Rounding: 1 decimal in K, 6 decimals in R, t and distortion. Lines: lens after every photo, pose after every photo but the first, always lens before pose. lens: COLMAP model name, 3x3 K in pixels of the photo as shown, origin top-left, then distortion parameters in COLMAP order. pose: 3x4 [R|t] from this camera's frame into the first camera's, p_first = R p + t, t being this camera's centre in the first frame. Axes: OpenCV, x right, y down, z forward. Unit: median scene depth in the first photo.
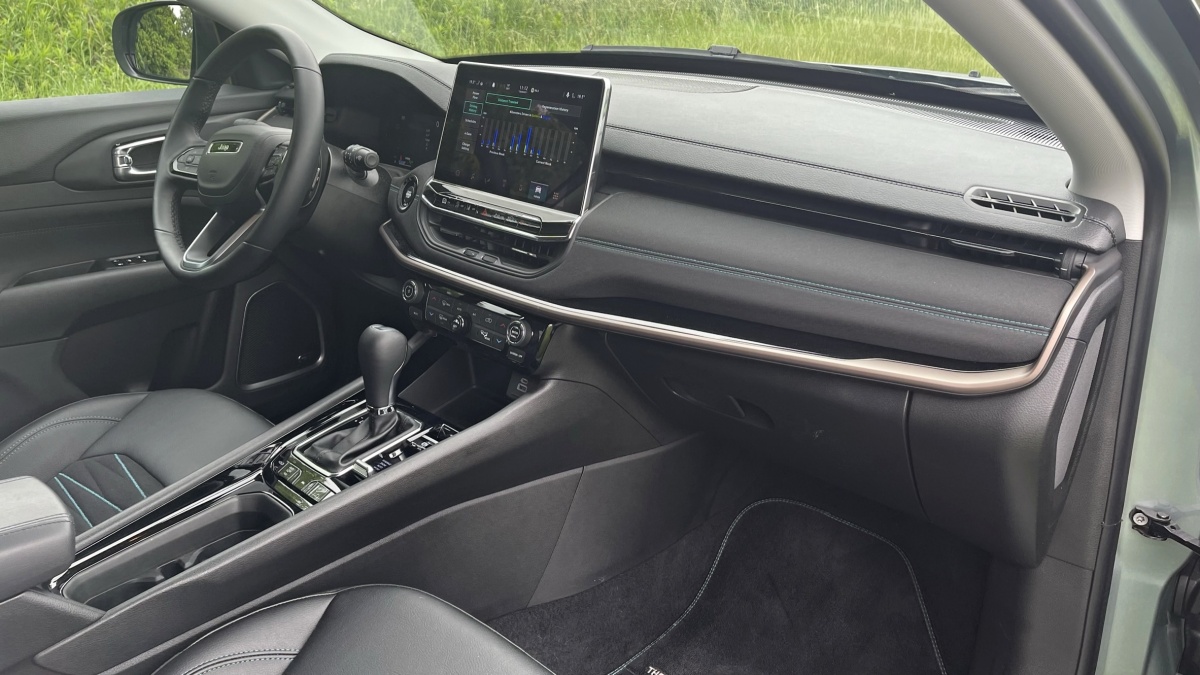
lens RADIAL K [[876.8, 0, 598.7], [0, 876.8, 338.3], [0, 0, 1]] dist [0.078070, -0.064889]
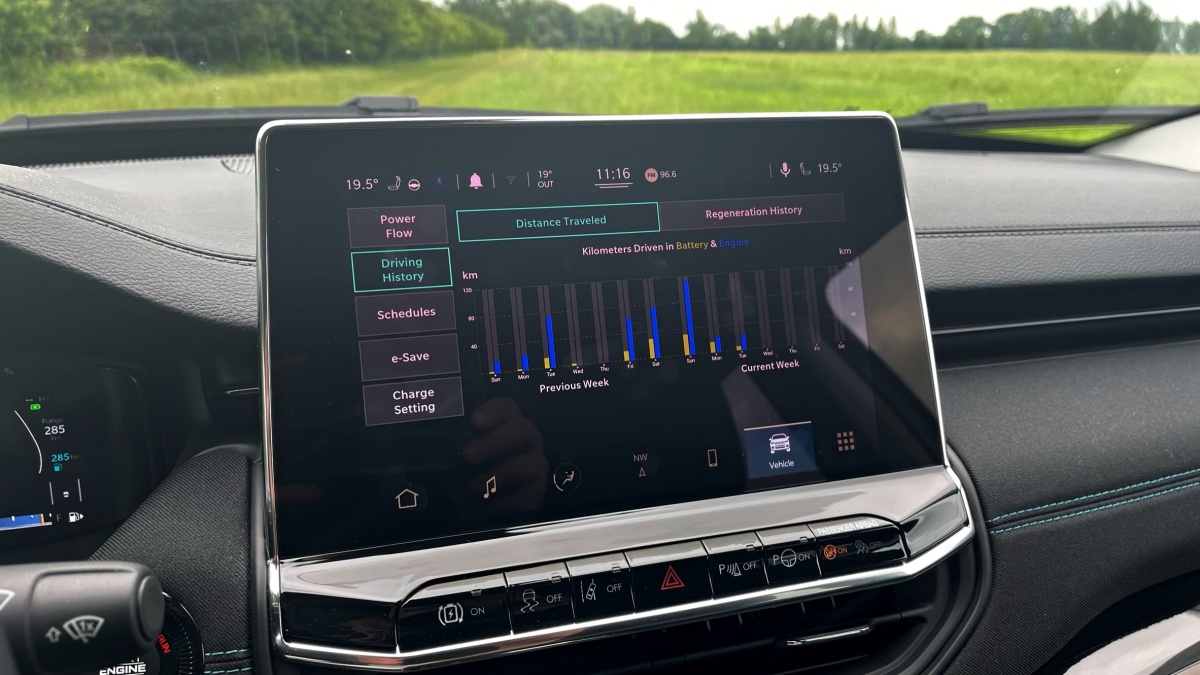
lens RADIAL K [[917.5, 0, 592.2], [0, 917.5, 325.1], [0, 0, 1]] dist [0.050952, -0.081465]
pose [[0.501018, -0.234143, 0.833162, -0.388491], [0.338247, 0.939110, 0.060514, -0.255217], [-0.796599, 0.251496, 0.549709, 0.836539]]
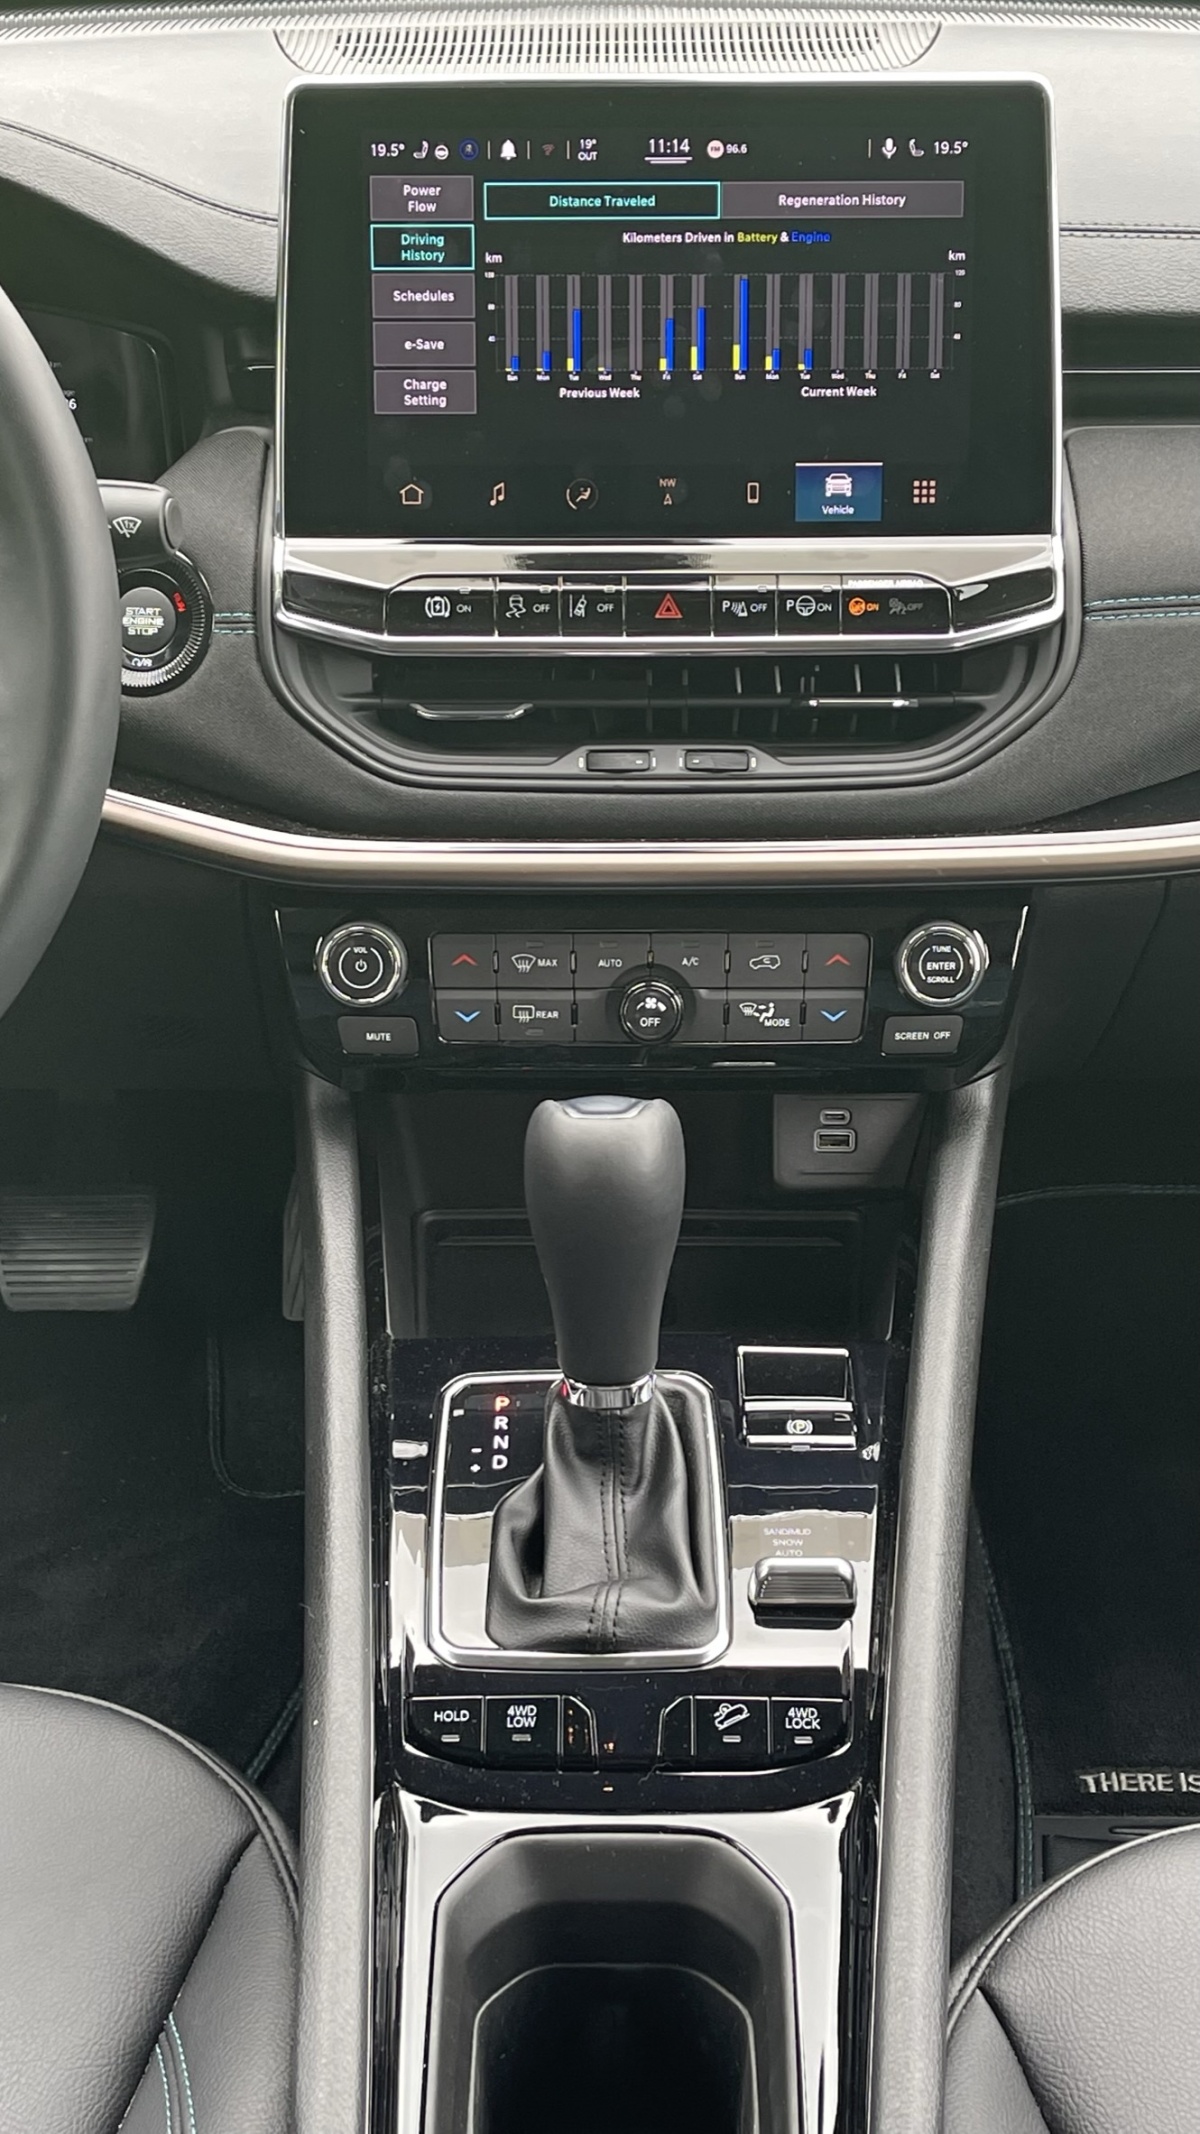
lens RADIAL K [[2819.7, 0, 595.1], [0, 2819.7, 1065.7], [0, 0, 1]] dist [0.186665, -0.855316]
pose [[0.737393, -0.343509, 0.581595, -0.741269], [0.269925, 0.939149, 0.212460, -0.207736], [-0.619186, 0.000321, 0.785244, 0.295692]]
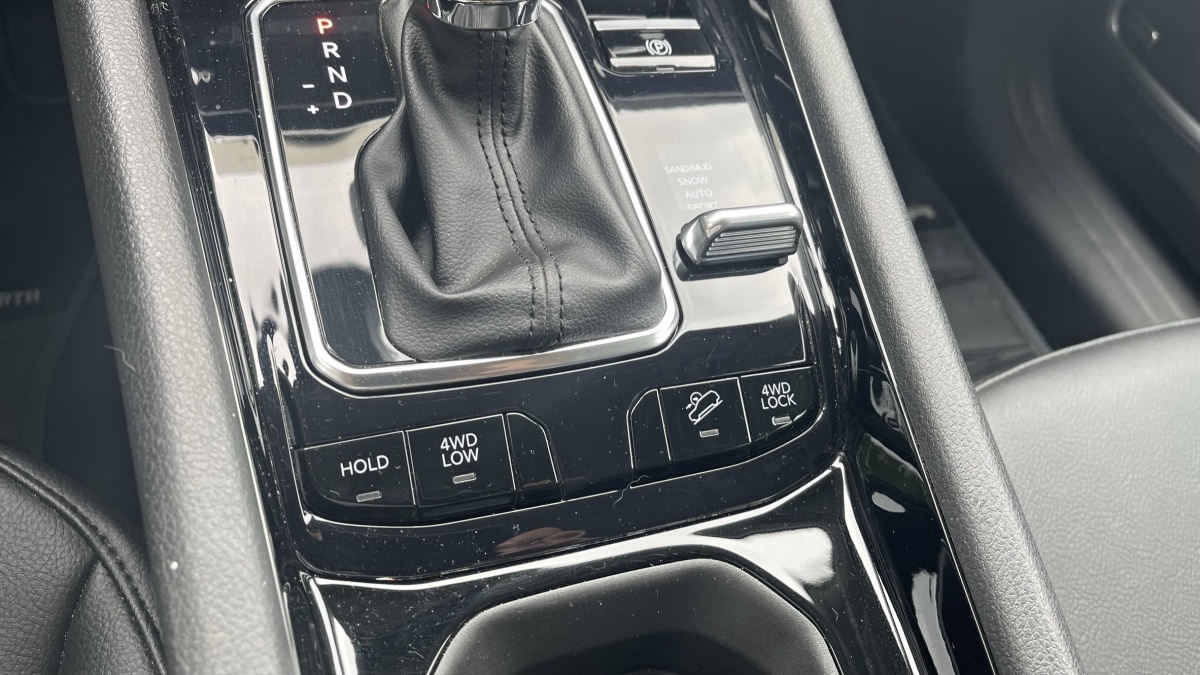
lens RADIAL K [[943.4, 0, 599.8], [0, 943.4, 335.0], [0, 0, 1]] dist [0.042452, -0.096837]
pose [[0.472767, -0.634808, 0.611155, -0.433941], [0.141547, 0.739260, 0.658376, -0.009088], [-0.869744, -0.224752, 0.439353, 0.852762]]
